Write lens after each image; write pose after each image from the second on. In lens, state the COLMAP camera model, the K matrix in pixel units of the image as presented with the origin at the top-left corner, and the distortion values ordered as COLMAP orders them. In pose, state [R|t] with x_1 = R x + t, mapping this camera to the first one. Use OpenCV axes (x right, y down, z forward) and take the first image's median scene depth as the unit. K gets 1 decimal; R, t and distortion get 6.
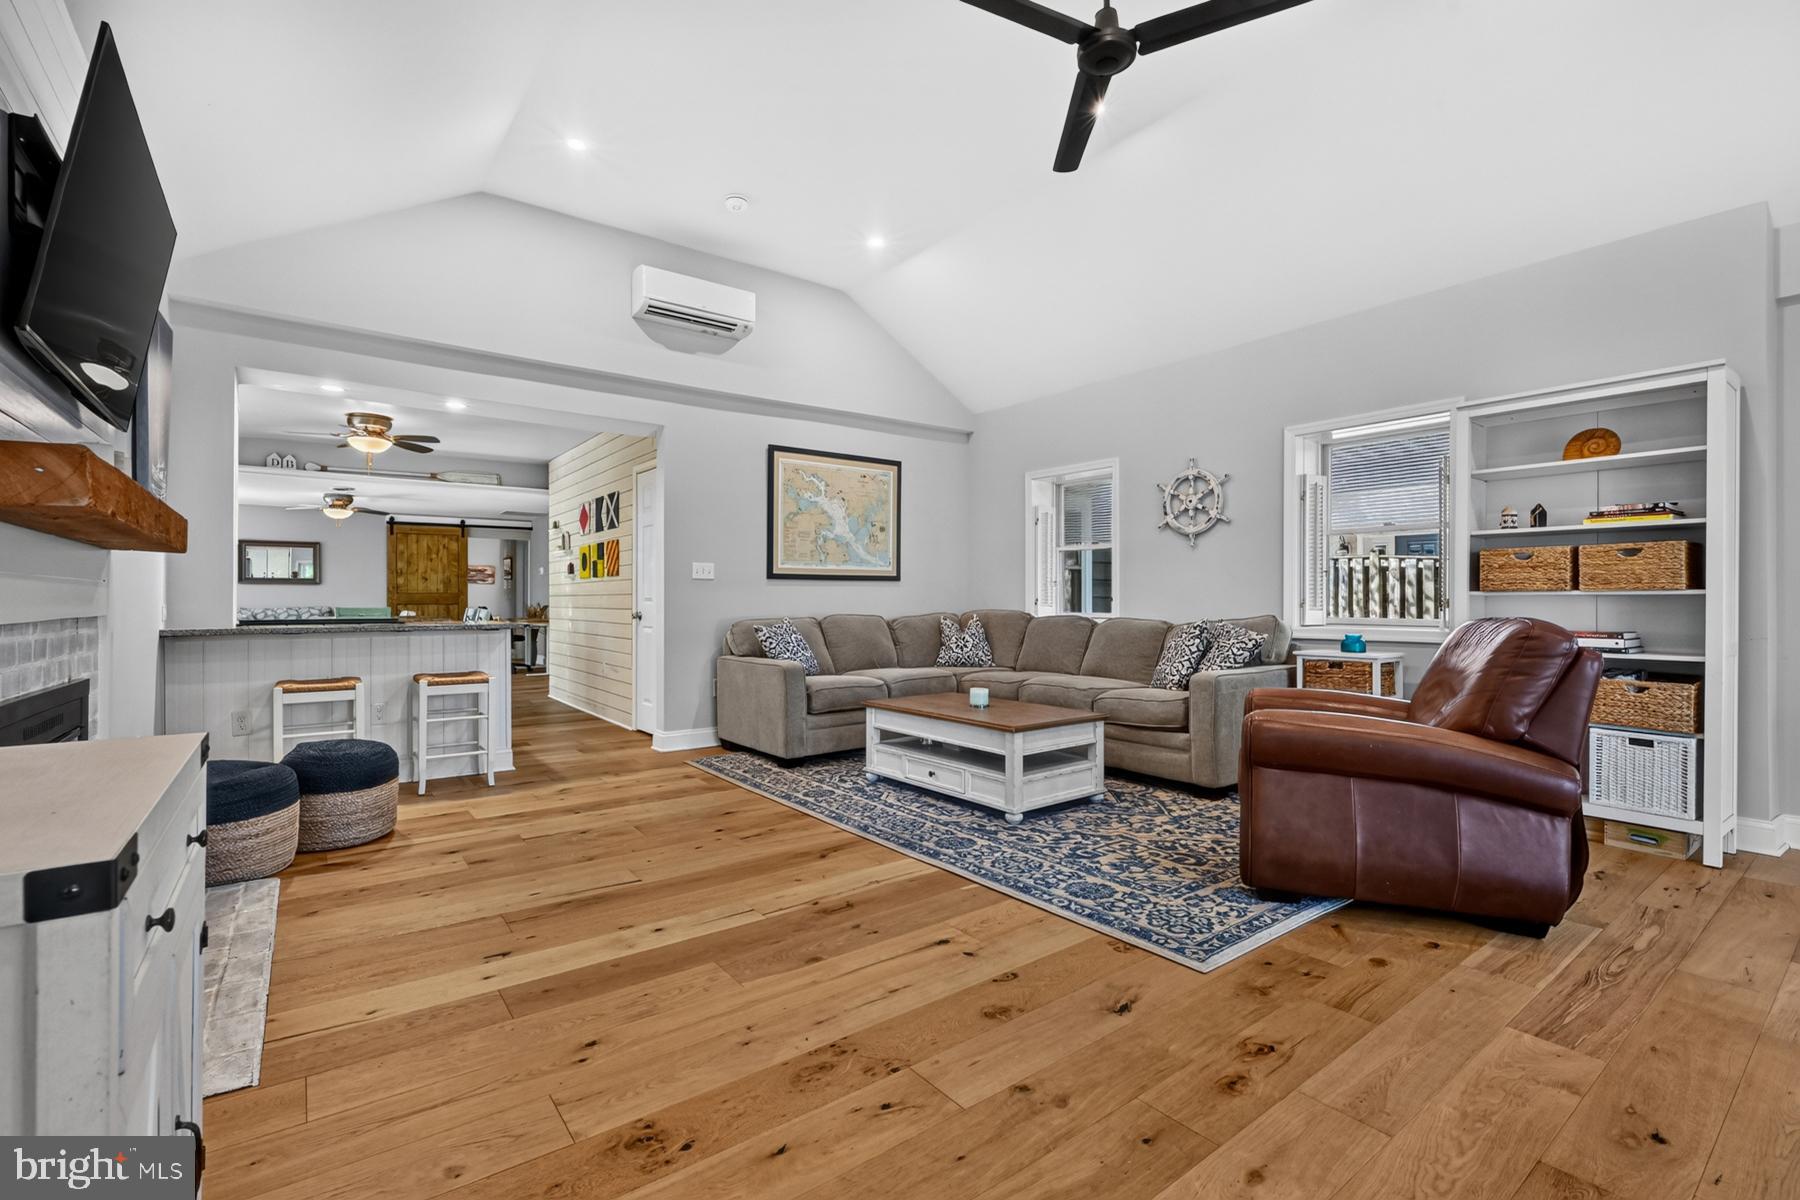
lens RADIAL K [[752.2, 0, 871.9], [0, 752.2, 598.1], [0, 0, 1]] dist [-0.001196, -0.000071]
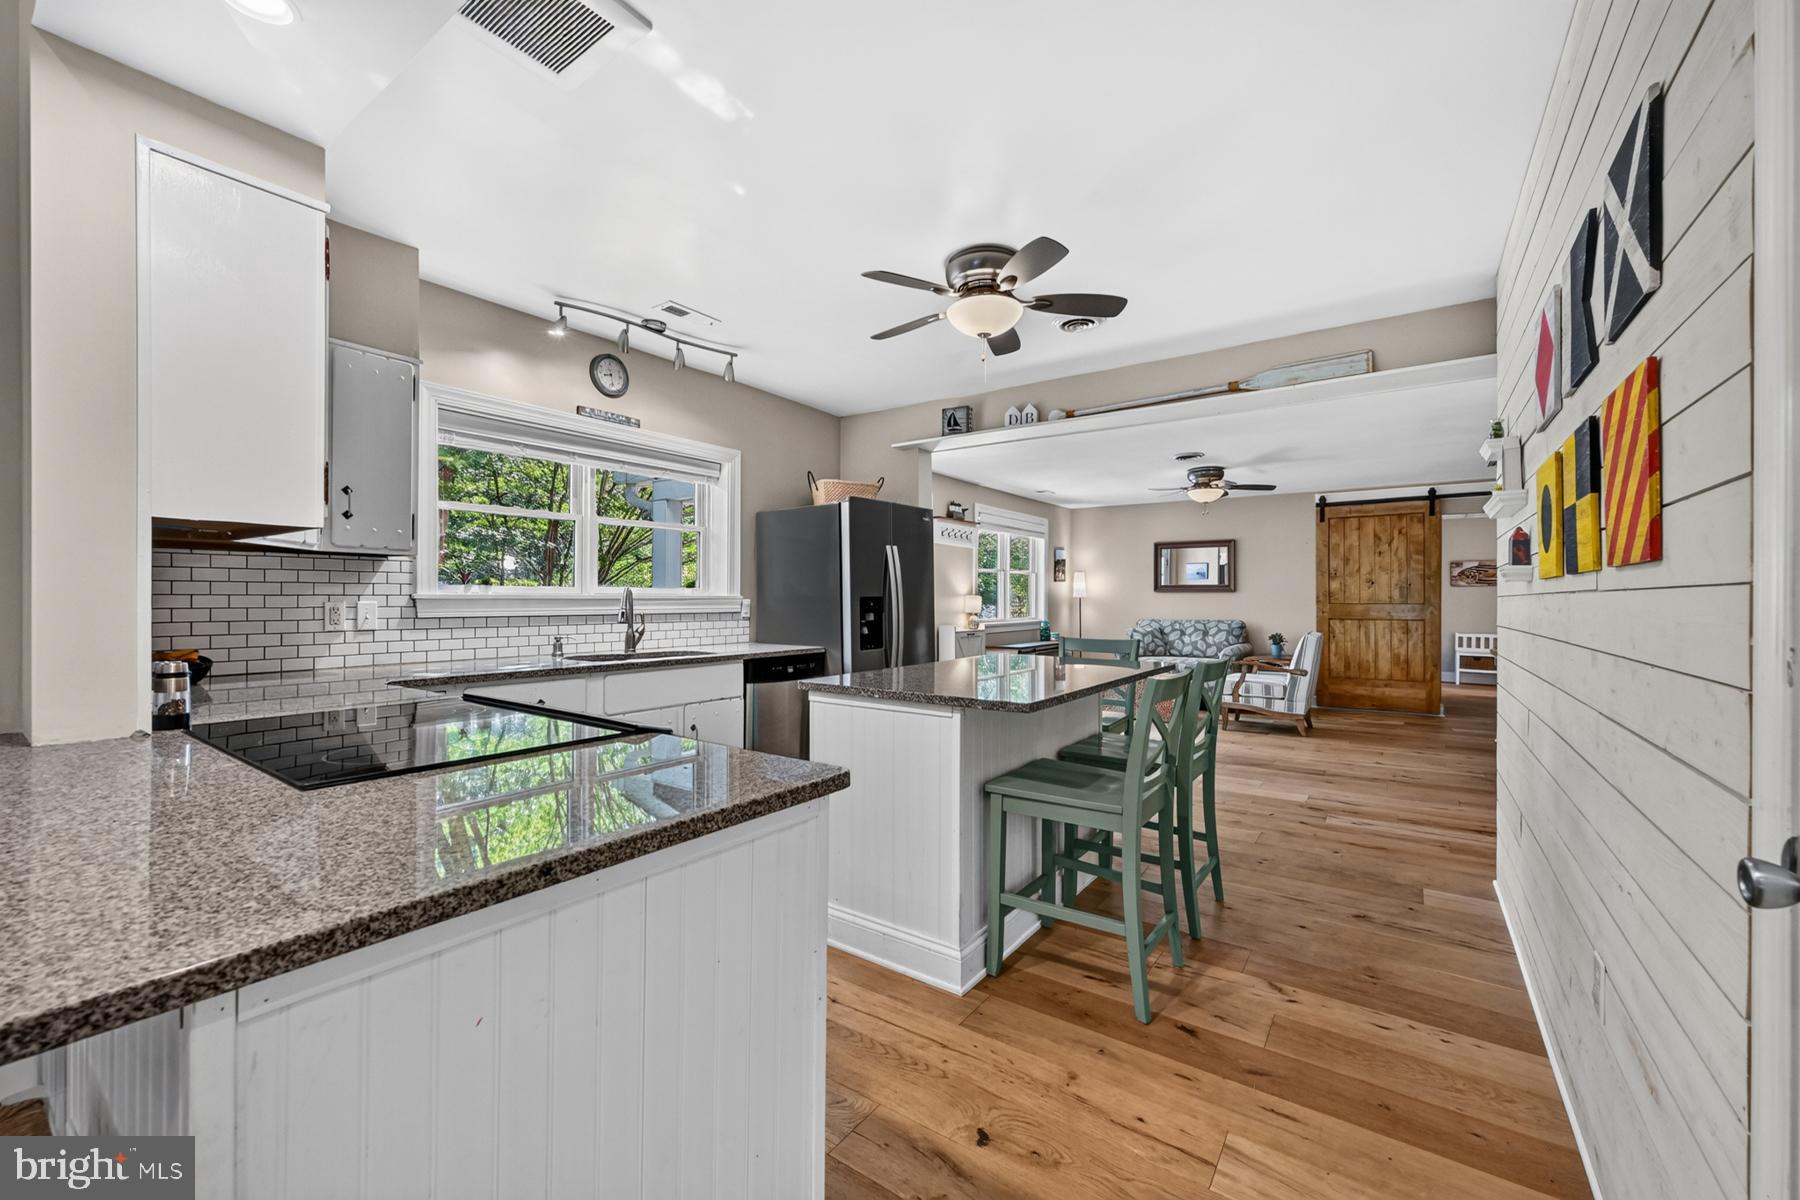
lens RADIAL K [[752.2, 0, 871.9], [0, 752.2, 598.1], [0, 0, 1]] dist [-0.001196, -0.000071]
pose [[0.336632, -0.002468, -0.941633, -0.108308], [0.000064, 0.999997, -0.002598, -0.009621], [0.941636, 0.000814, 0.336631, 0.352785]]
